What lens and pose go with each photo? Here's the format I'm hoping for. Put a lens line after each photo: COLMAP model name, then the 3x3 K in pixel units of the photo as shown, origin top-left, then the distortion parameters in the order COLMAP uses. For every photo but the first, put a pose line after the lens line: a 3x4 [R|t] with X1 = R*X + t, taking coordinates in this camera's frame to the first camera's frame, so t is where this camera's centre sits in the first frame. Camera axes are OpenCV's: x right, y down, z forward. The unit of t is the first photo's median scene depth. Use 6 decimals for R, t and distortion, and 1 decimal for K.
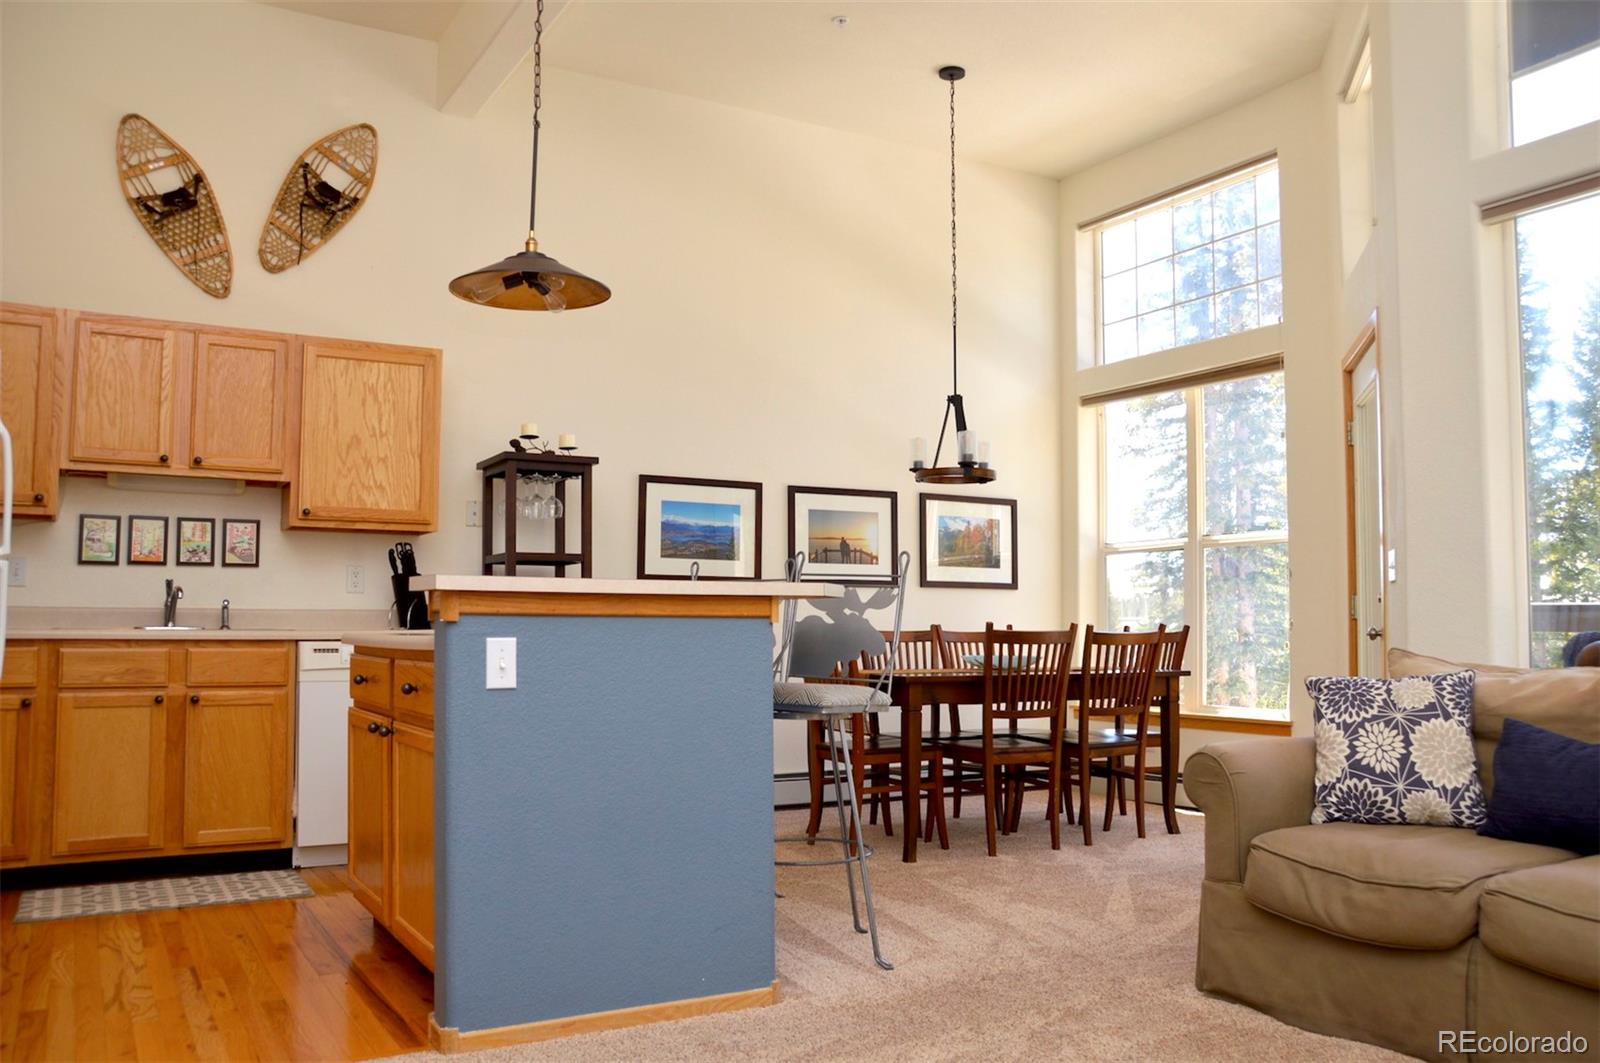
lens RADIAL K [[1296.2, 0, 805.3], [0, 1296.2, 550.7], [0, 0, 1]] dist [-0.146470, 0.160722]
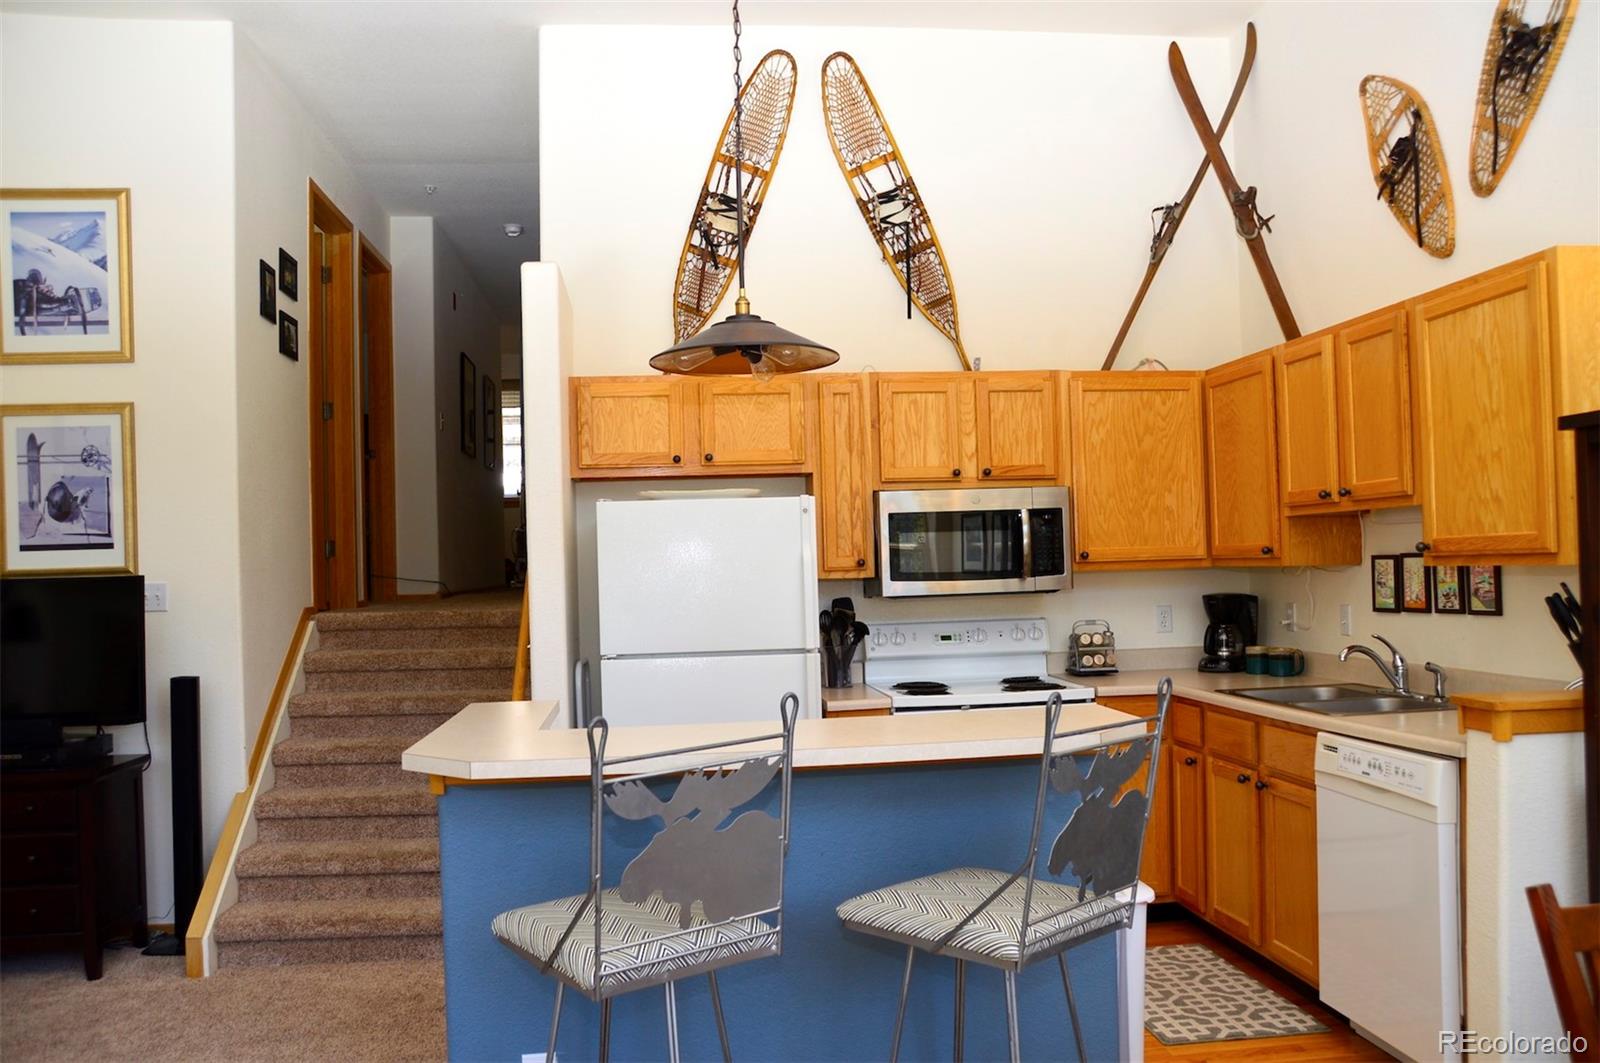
lens RADIAL K [[1296.2, 0, 805.3], [0, 1296.2, 550.7], [0, 0, 1]] dist [-0.146470, 0.160722]
pose [[-0.391504, -0.006734, -0.920152, 0.354133], [0.081923, 0.995747, -0.042144, -0.024635], [0.916522, -0.091881, -0.389287, 0.875686]]
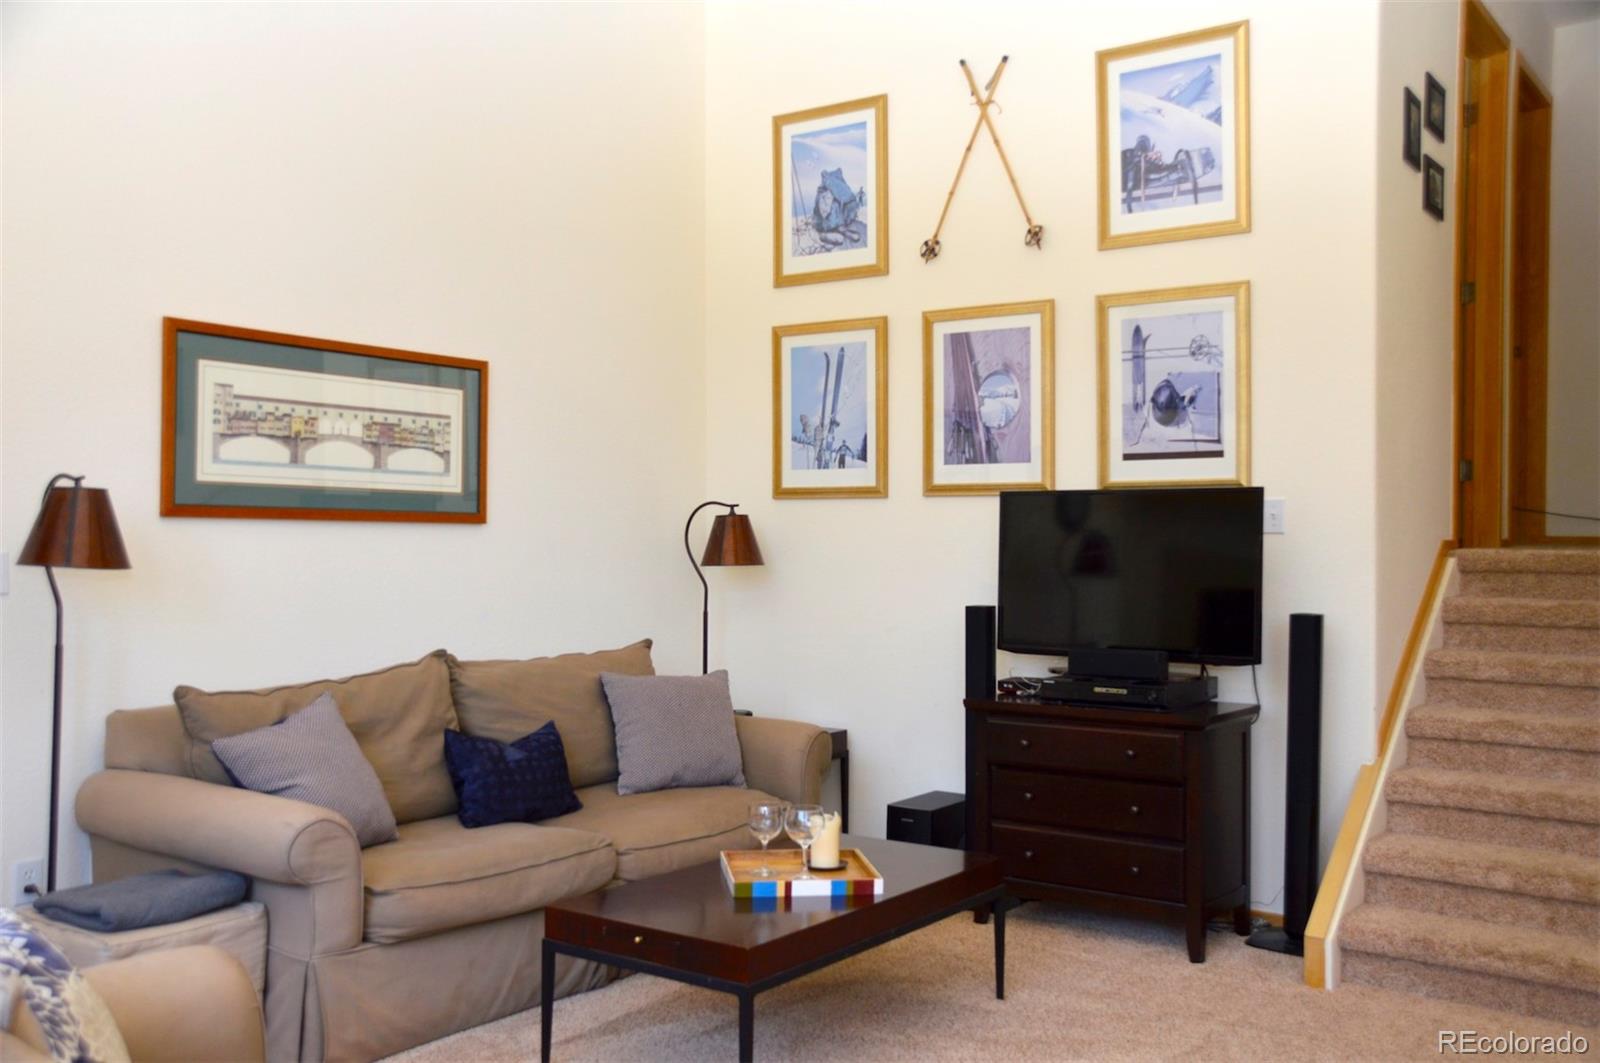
lens RADIAL K [[1485.3, 0, 801.4], [0, 1485.3, 549.7], [0, 0, 1]] dist [-0.090529, 0.255845]
pose [[-0.905149, -0.005534, -0.425057, 0.326870], [0.018266, 0.998485, -0.051897, -0.008448], [0.424701, -0.054739, -0.903677, 0.766599]]
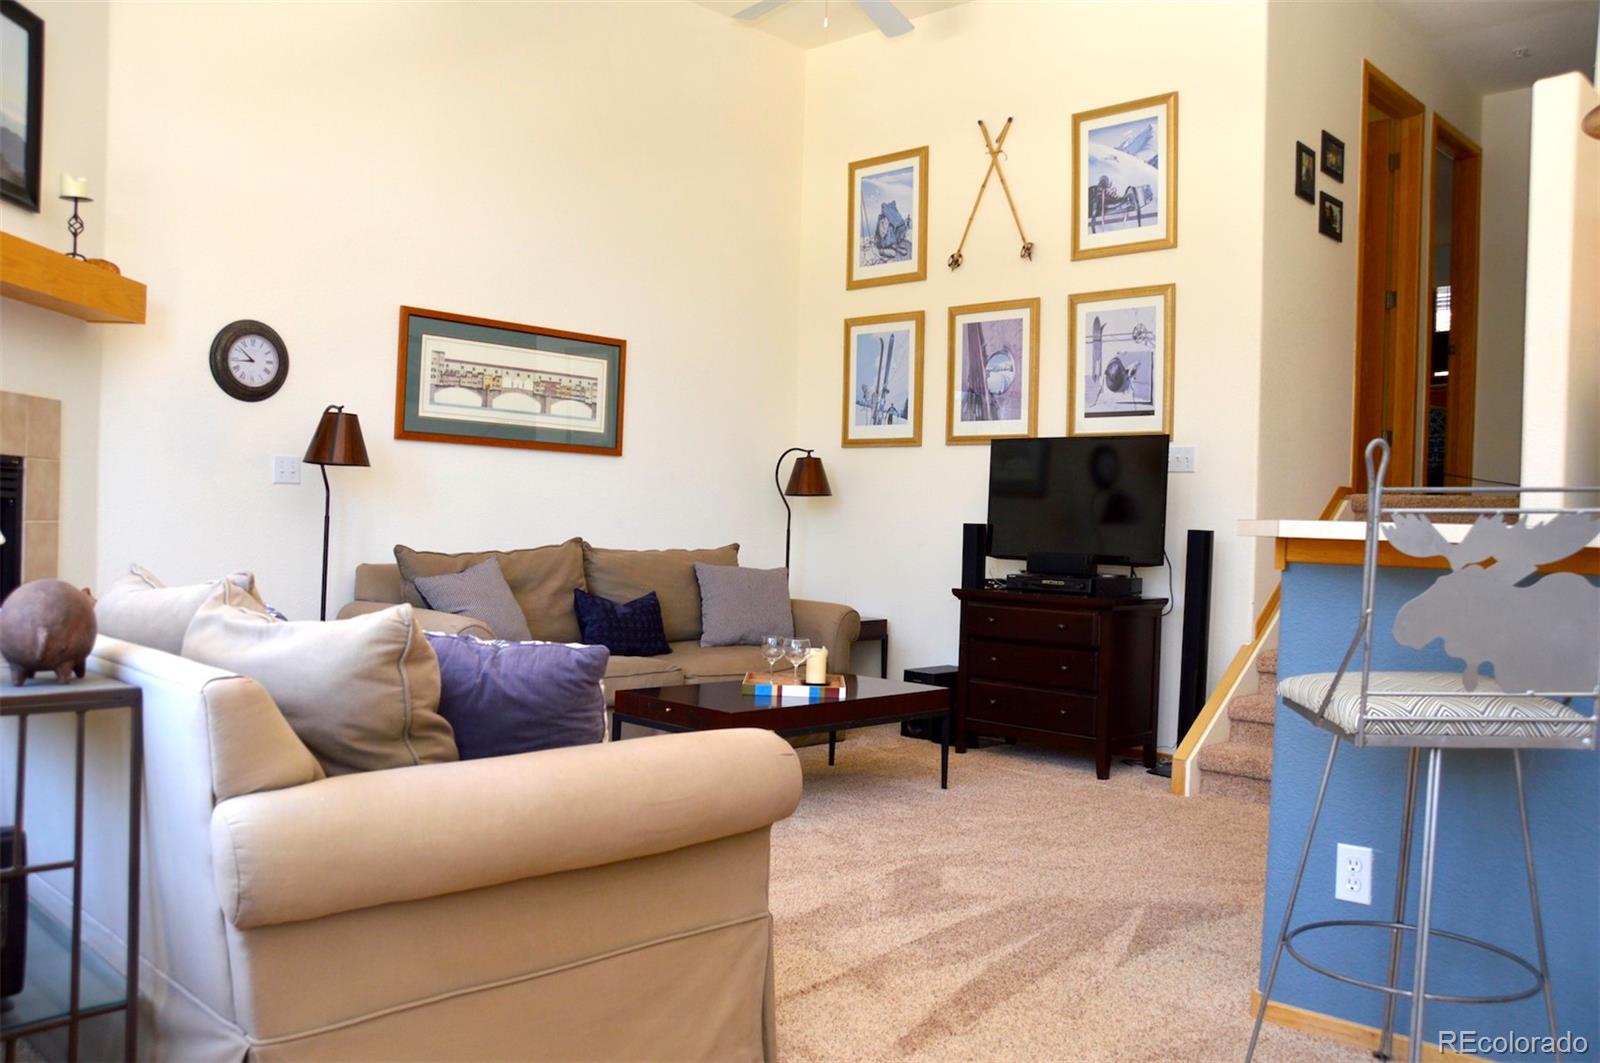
lens RADIAL K [[1296.2, 0, 805.3], [0, 1296.2, 550.7], [0, 0, 1]] dist [-0.146470, 0.160722]
pose [[-0.956196, -0.028309, -0.291357, 0.286634], [-0.017399, 0.999049, -0.039968, 0.047064], [0.292211, -0.033148, -0.955779, 0.965511]]
